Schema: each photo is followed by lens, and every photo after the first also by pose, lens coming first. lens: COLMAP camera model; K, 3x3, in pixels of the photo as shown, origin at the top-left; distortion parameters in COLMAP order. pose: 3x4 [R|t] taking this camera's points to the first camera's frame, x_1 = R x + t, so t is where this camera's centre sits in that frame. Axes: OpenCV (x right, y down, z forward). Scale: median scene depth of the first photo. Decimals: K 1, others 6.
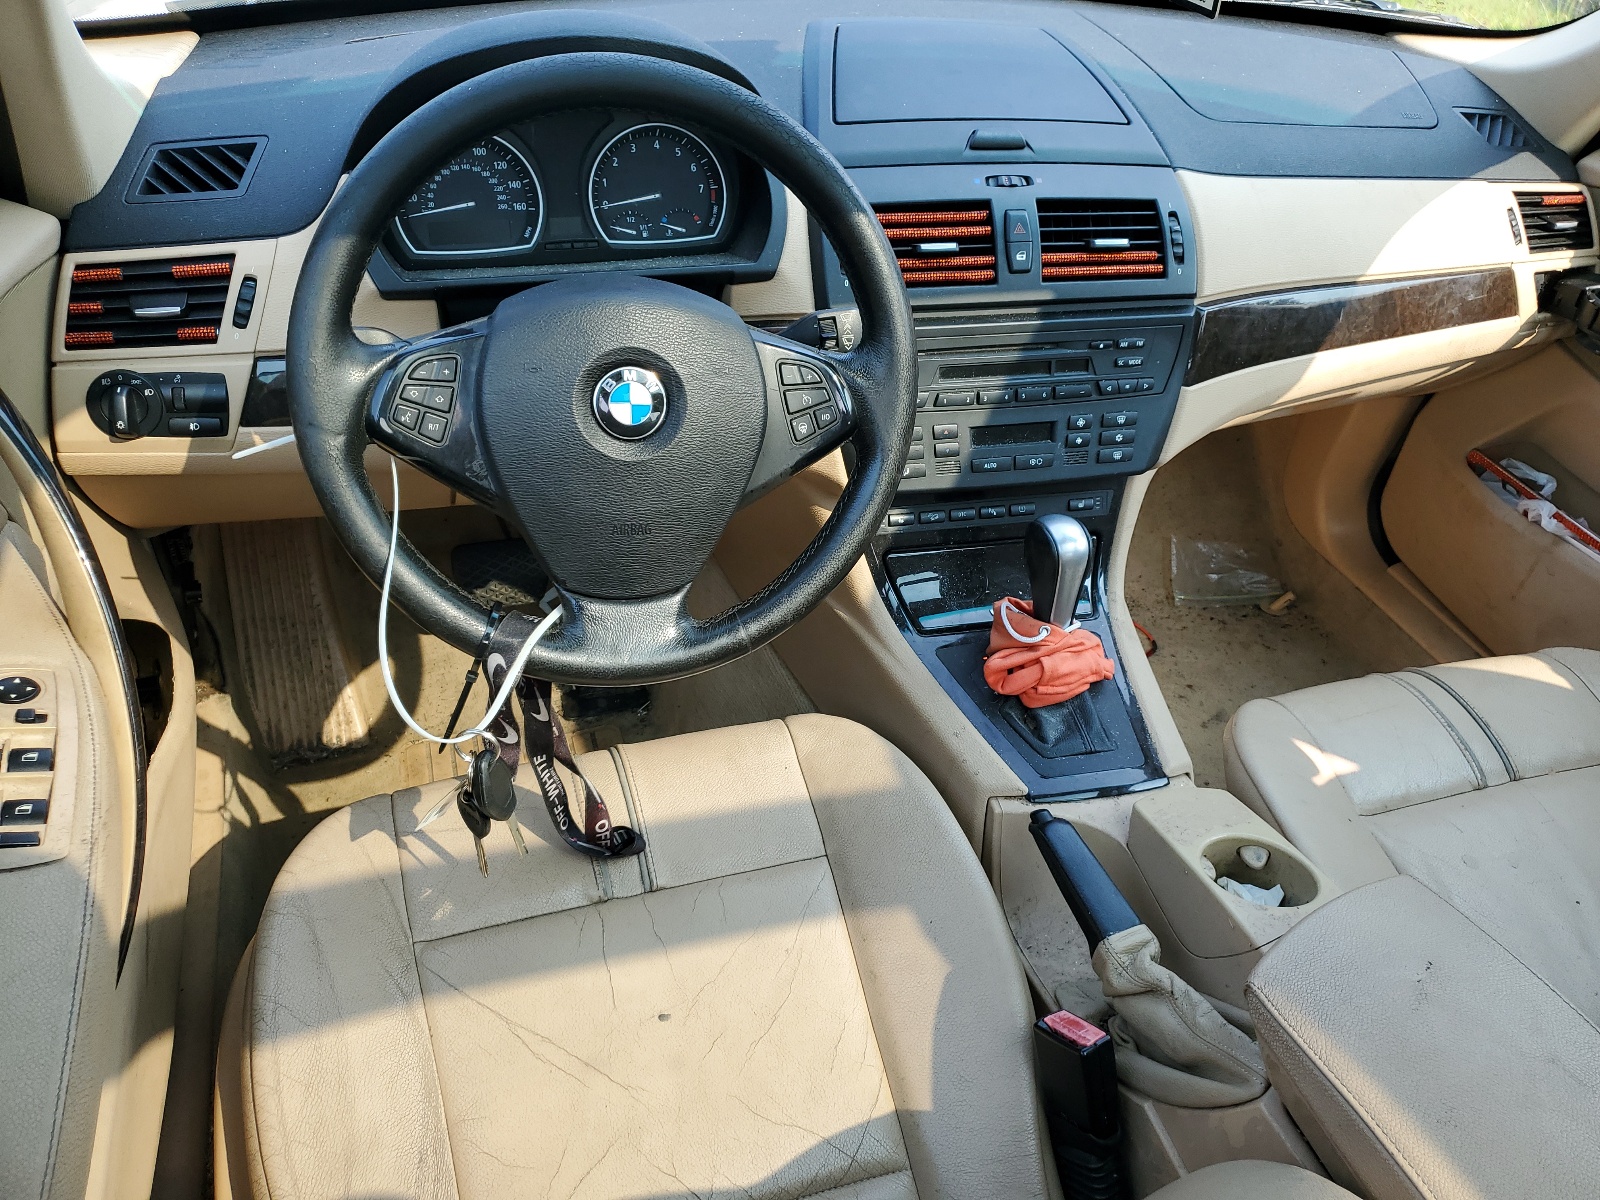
lens RADIAL K [[1222.4, 0, 808.9], [0, 1222.4, 590.2], [0, 0, 1]] dist [-0.013318, -0.001418]
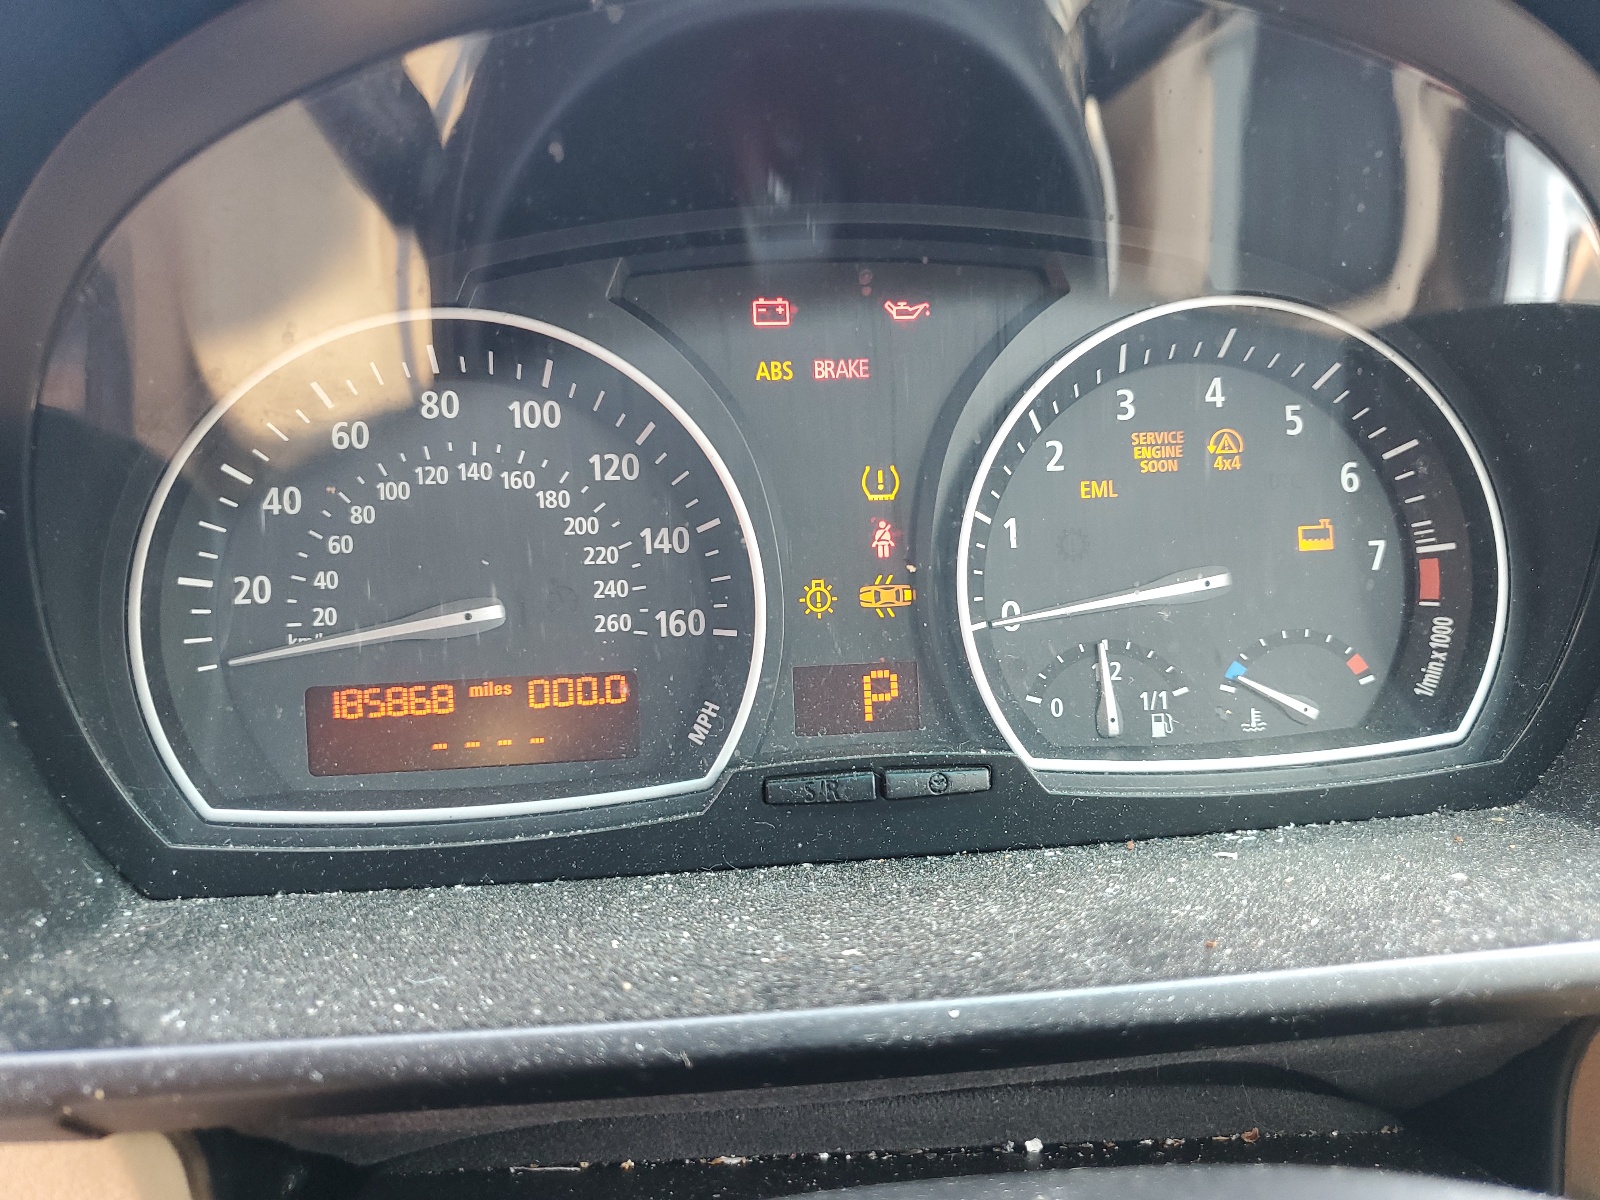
lens RADIAL K [[1222.4, 0, 798.4], [0, 1222.4, 599.1], [0, 0, 1]] dist [-0.013318, -0.001418]
pose [[0.984185, -0.006857, -0.177014, -0.168561], [-0.050327, 0.947253, -0.316511, -0.241506], [0.169847, 0.320414, 0.931927, 0.770266]]
